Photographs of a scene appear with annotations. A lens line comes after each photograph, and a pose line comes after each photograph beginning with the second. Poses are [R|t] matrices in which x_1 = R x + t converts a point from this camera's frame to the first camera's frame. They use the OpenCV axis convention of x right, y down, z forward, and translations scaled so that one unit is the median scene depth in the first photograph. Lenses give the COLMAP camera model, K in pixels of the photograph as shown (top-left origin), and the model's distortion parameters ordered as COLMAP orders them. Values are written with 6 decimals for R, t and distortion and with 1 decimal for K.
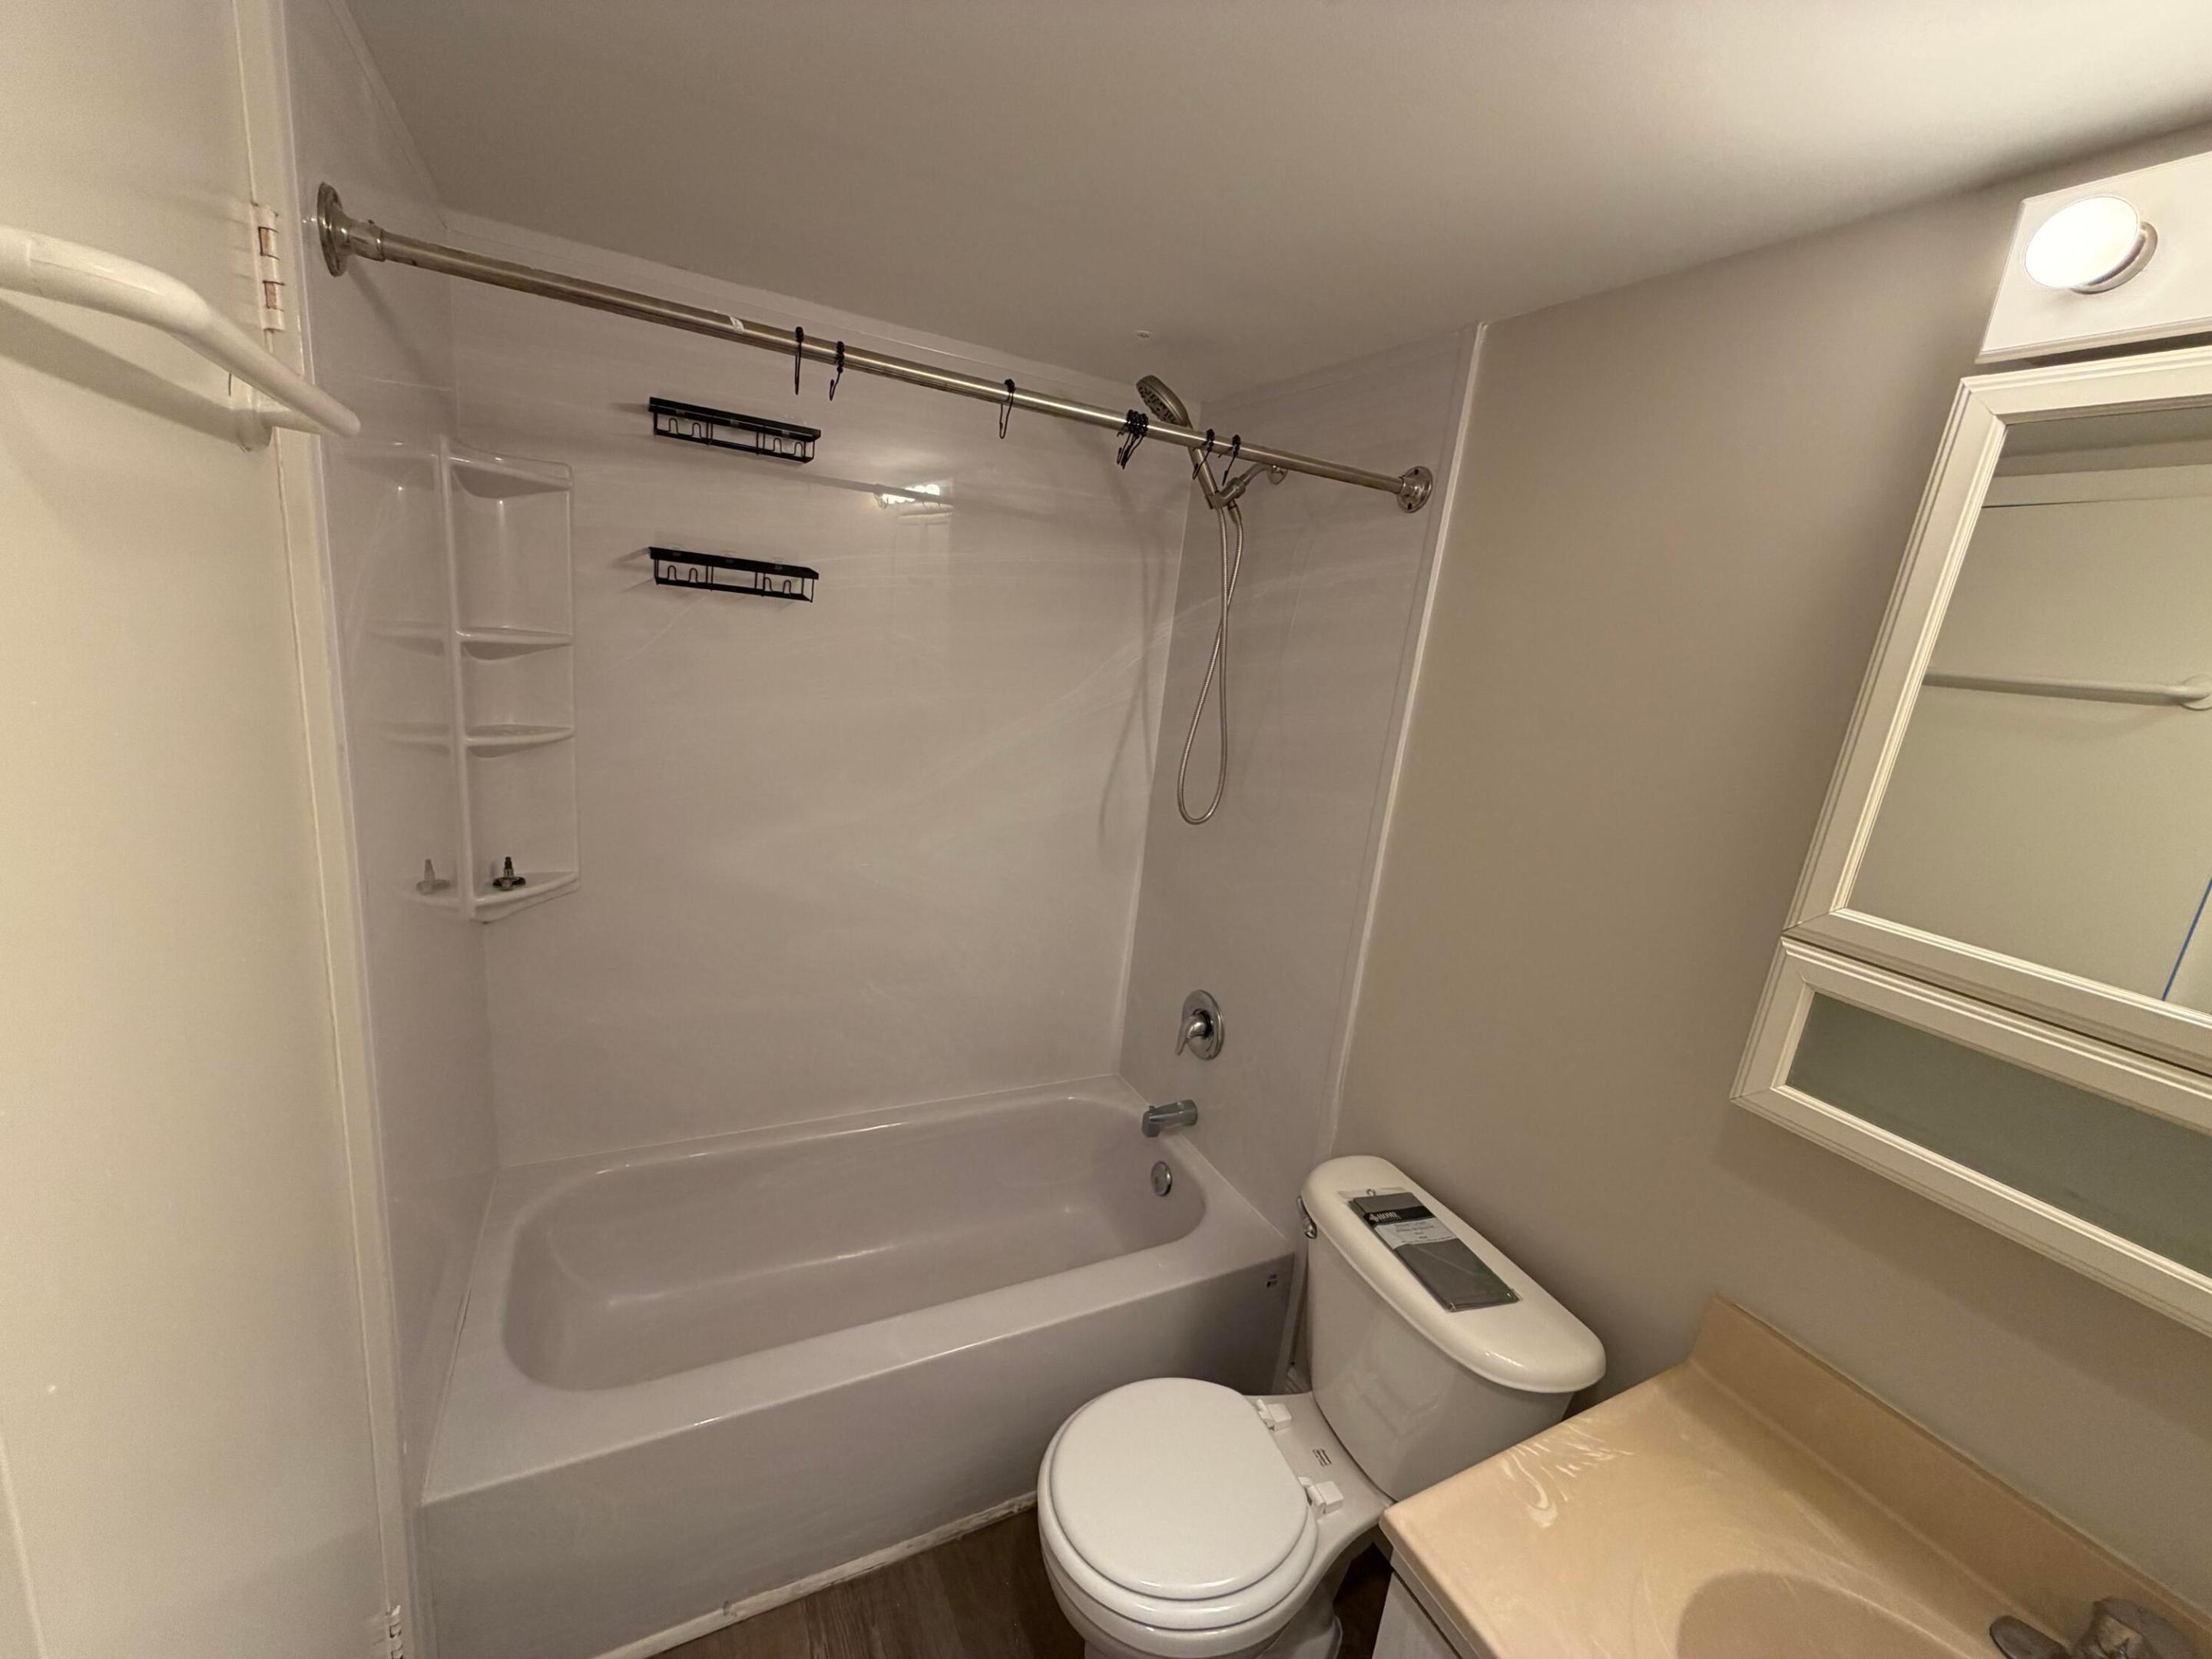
lens RADIAL K [[883.0, 0, 1104.1], [0, 883.0, 831.8], [0, 0, 1]] dist [-0.000338, 0.001587]
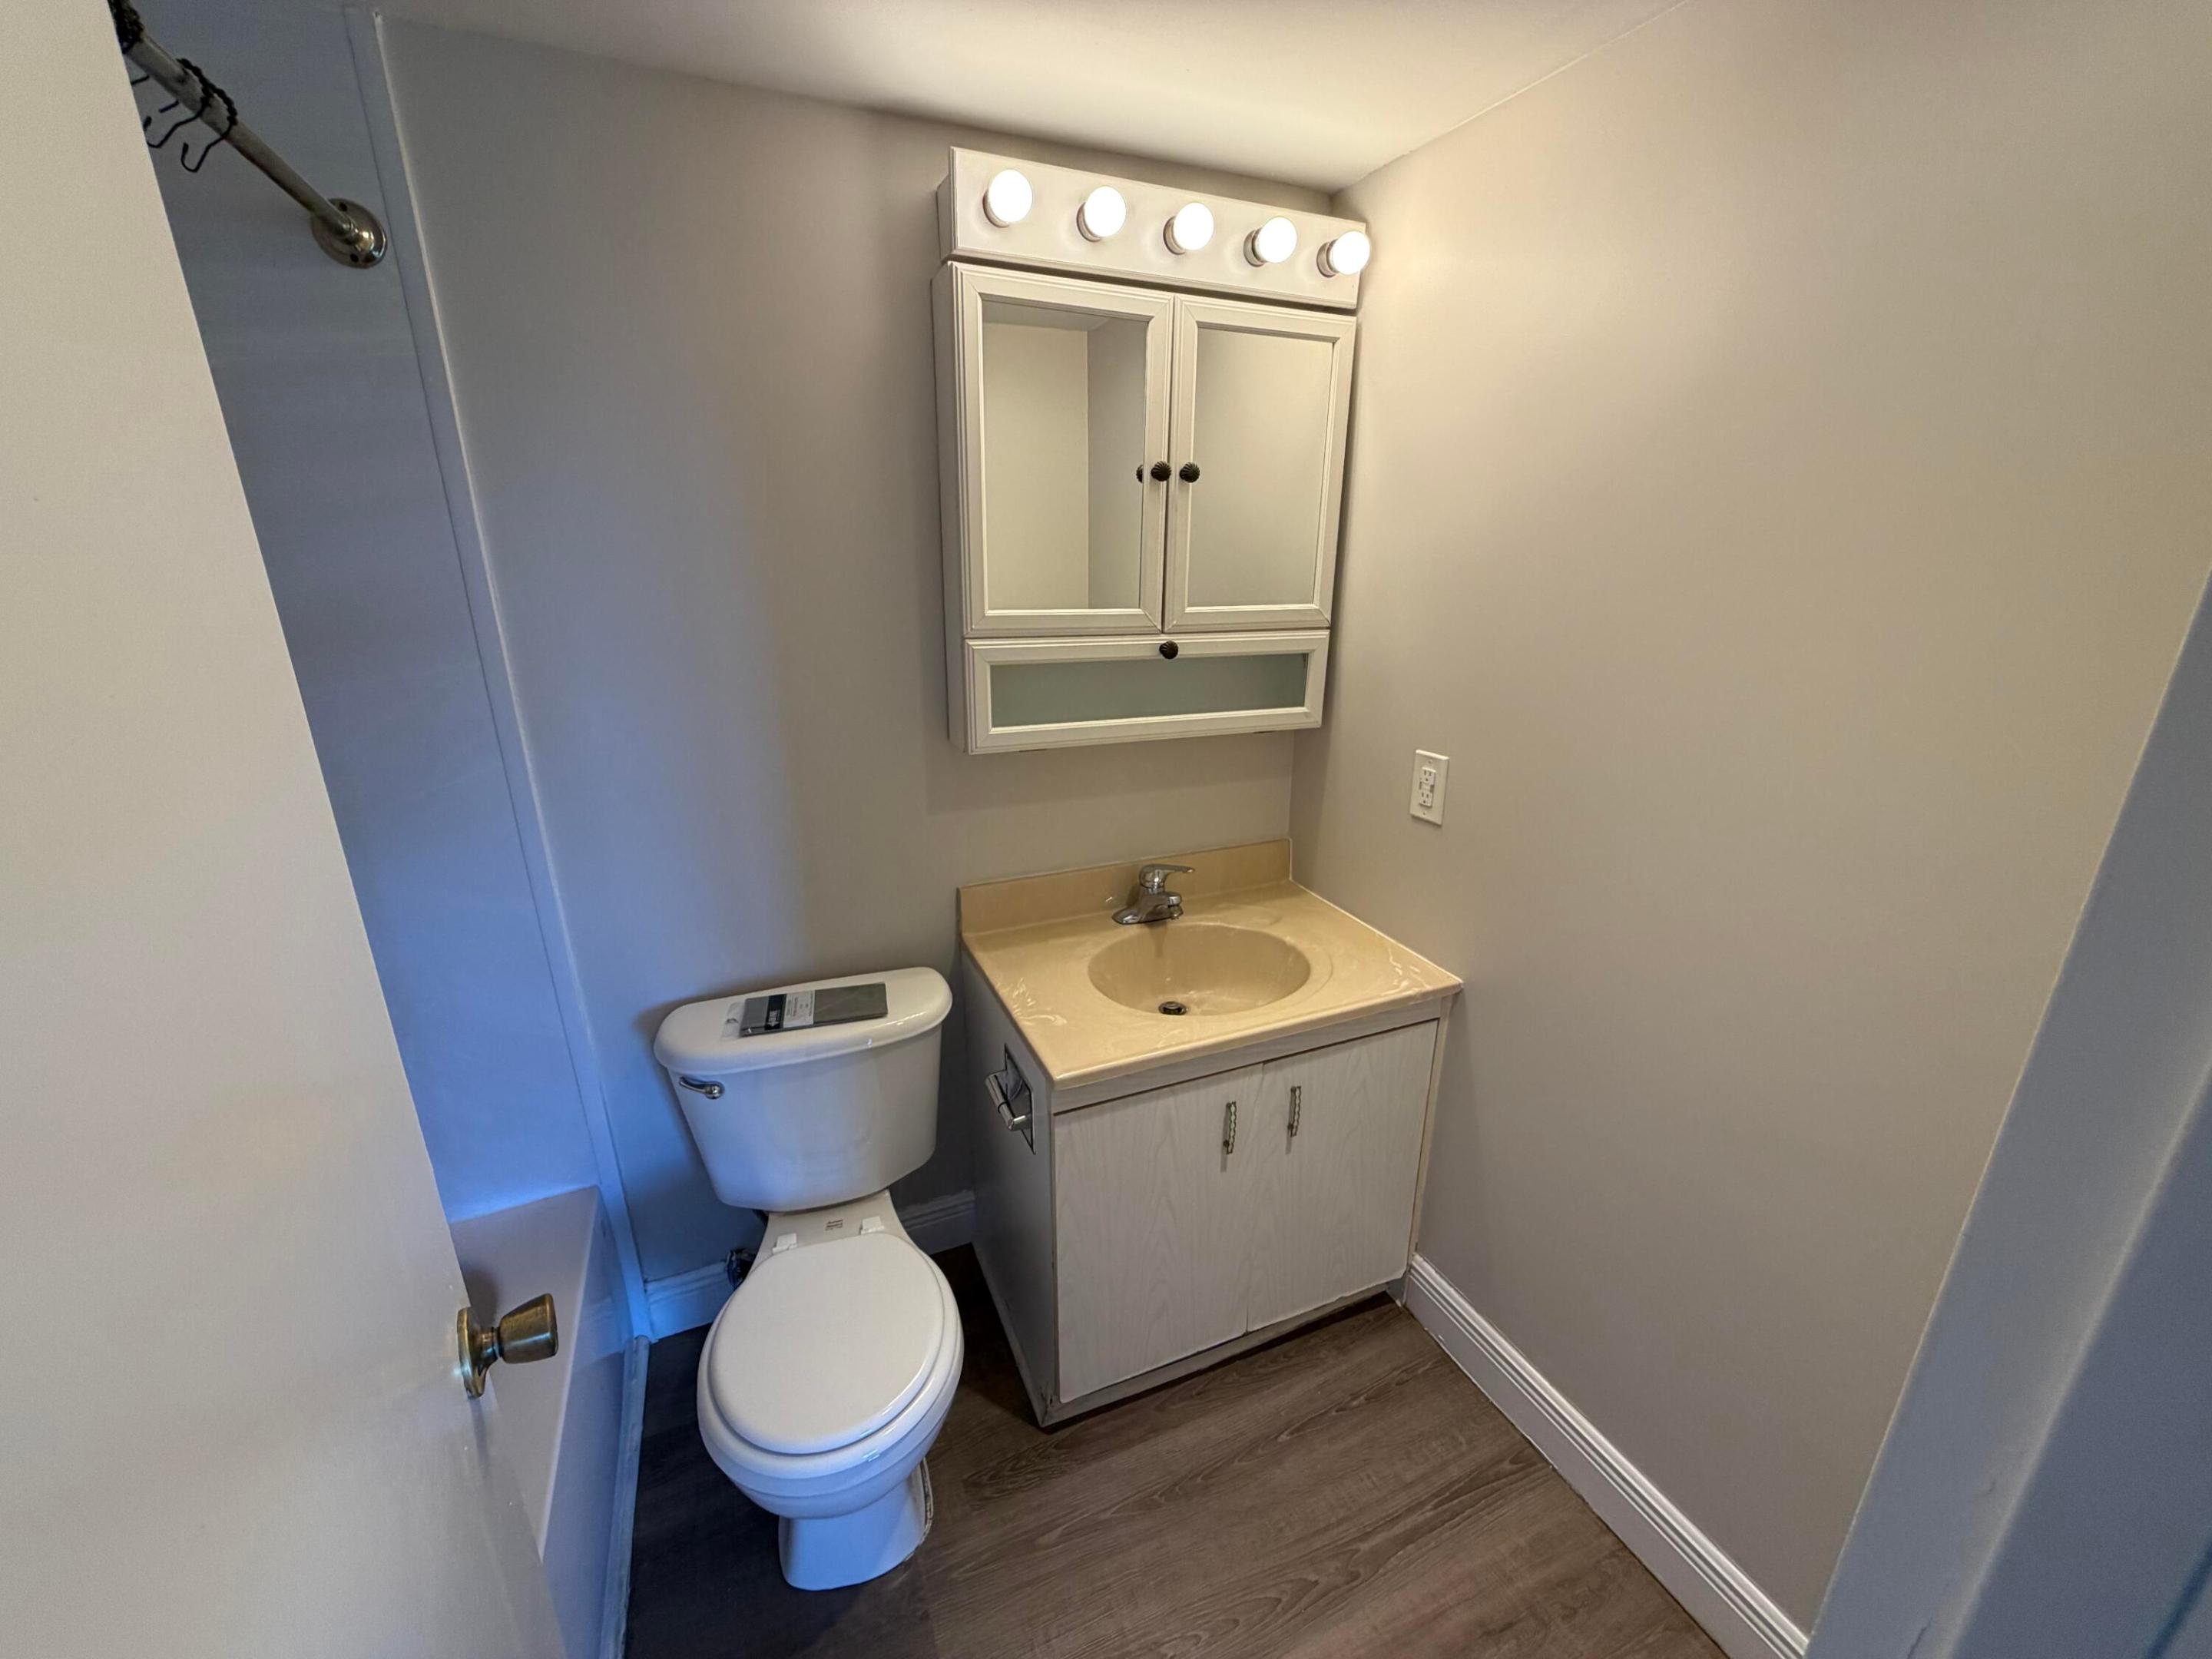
lens RADIAL K [[883.0, 0, 1106.1], [0, 883.0, 831.6], [0, 0, 1]] dist [-0.000338, 0.001587]
pose [[0.056718, -0.407898, 0.911264, -0.777750], [0.231235, 0.893283, 0.385457, -0.122086], [-0.971243, 0.188854, 0.144985, 0.592209]]
